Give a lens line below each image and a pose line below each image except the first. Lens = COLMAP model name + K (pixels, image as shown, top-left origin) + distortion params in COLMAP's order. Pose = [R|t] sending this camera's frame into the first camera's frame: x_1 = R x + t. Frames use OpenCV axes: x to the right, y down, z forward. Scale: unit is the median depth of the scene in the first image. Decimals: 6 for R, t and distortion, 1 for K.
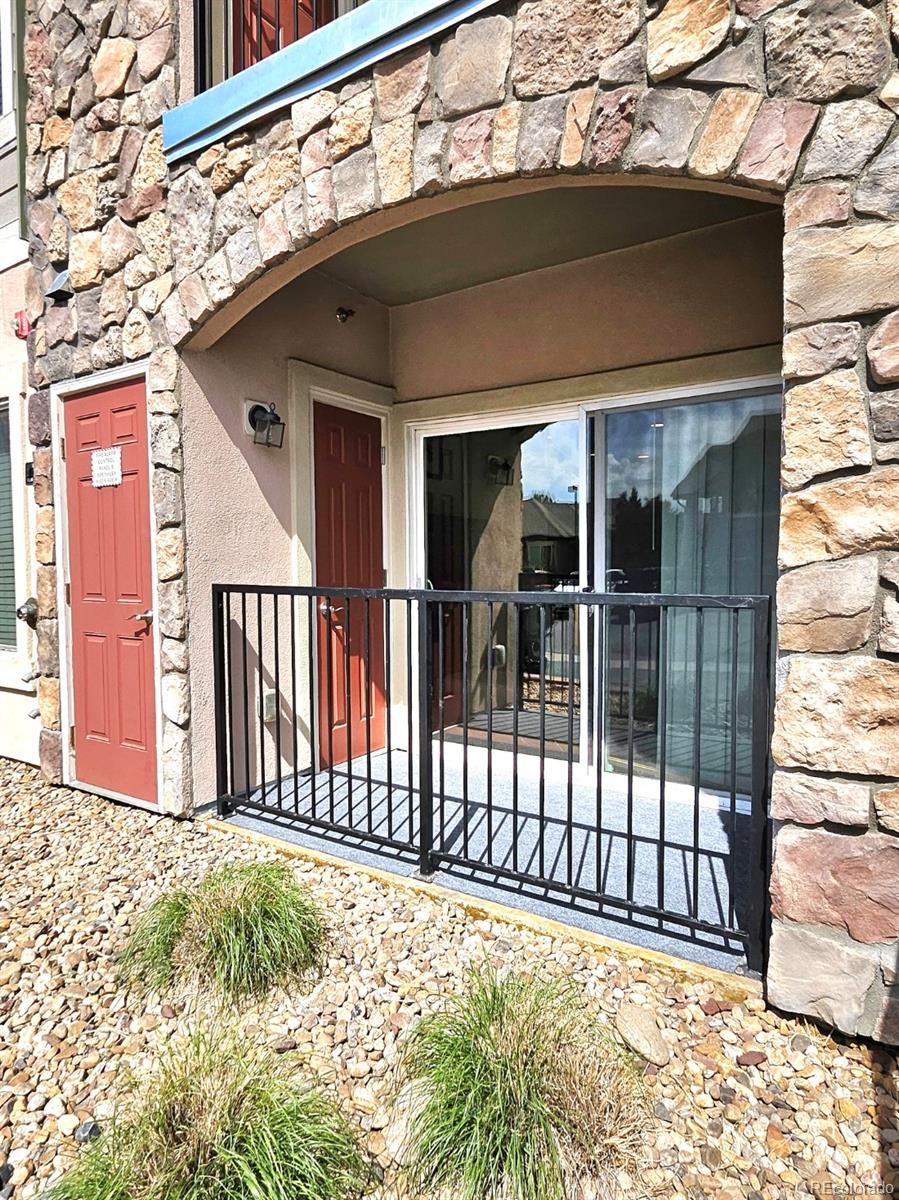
lens RADIAL K [[739.9, 0, 451.4], [0, 739.9, 601.3], [0, 0, 1]] dist [0.010909, -0.001752]
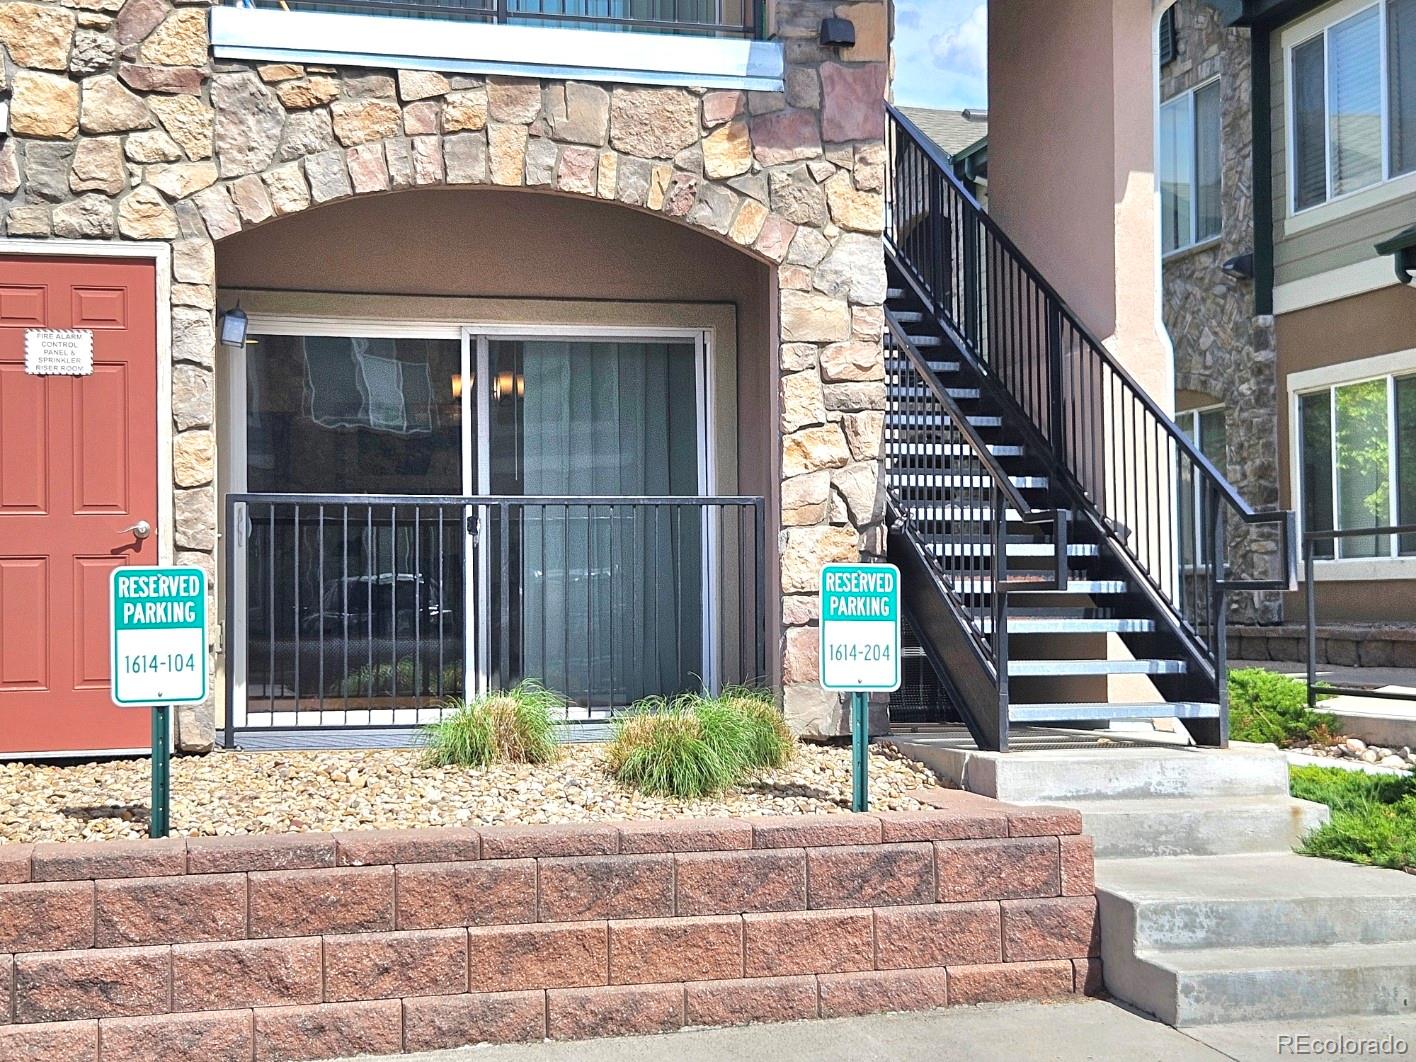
lens RADIAL K [[1957.8, 0, 718.0], [0, 1957.8, 538.9], [0, 0, 1]] dist [0.184666, 0.000000]
pose [[0.658327, 0.011608, 0.752642, -3.102663], [0.044833, 0.997501, -0.054599, 0.341647], [-0.751395, 0.069687, 0.656162, -1.880728]]
